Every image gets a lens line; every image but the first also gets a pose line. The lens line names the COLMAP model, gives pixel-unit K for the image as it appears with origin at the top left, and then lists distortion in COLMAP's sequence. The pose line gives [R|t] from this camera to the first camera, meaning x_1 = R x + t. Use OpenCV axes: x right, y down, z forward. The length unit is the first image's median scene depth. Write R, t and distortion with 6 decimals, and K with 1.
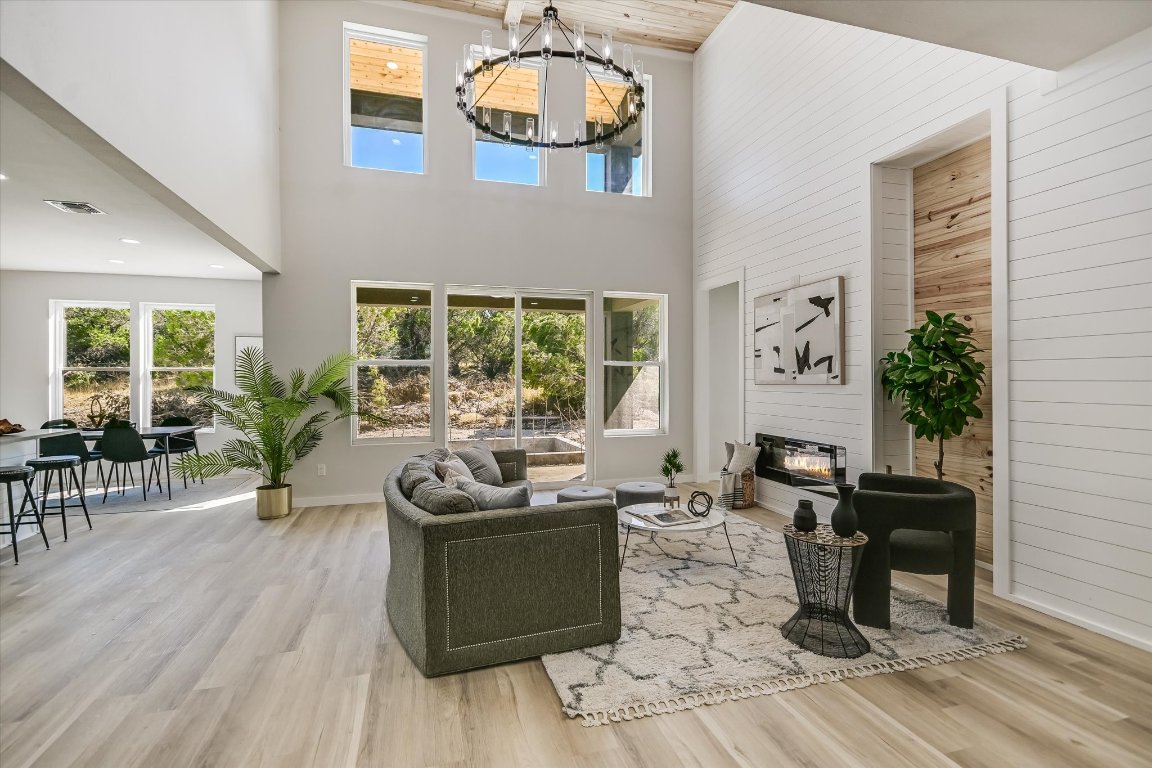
lens RADIAL K [[526.2, 0, 571.5], [0, 526.2, 381.4], [0, 0, 1]] dist [0.002893, 0.000226]
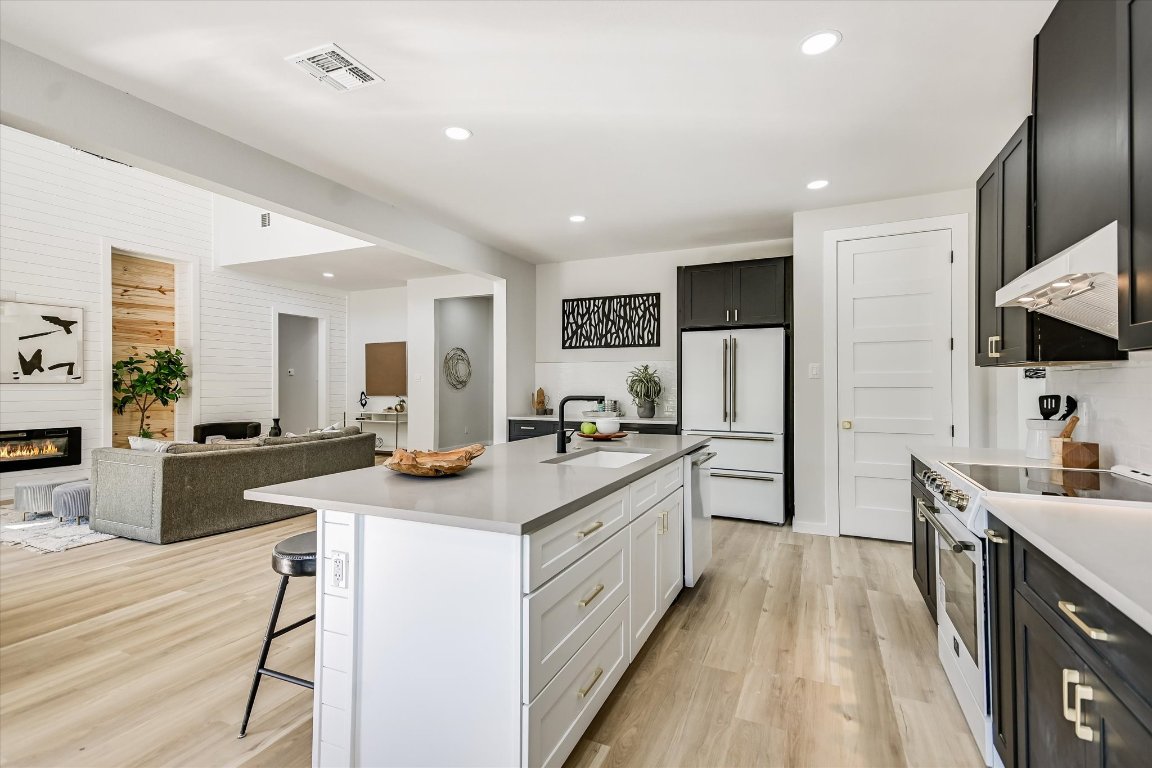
lens RADIAL K [[526.2, 0, 574.9], [0, 526.2, 378.8], [0, 0, 1]] dist [0.002893, 0.000226]
pose [[-0.755781, 0.004020, 0.654812, -1.397313], [0.001220, 0.999988, -0.004731, 0.002410], [-0.654824, -0.002777, -0.755777, 1.157020]]
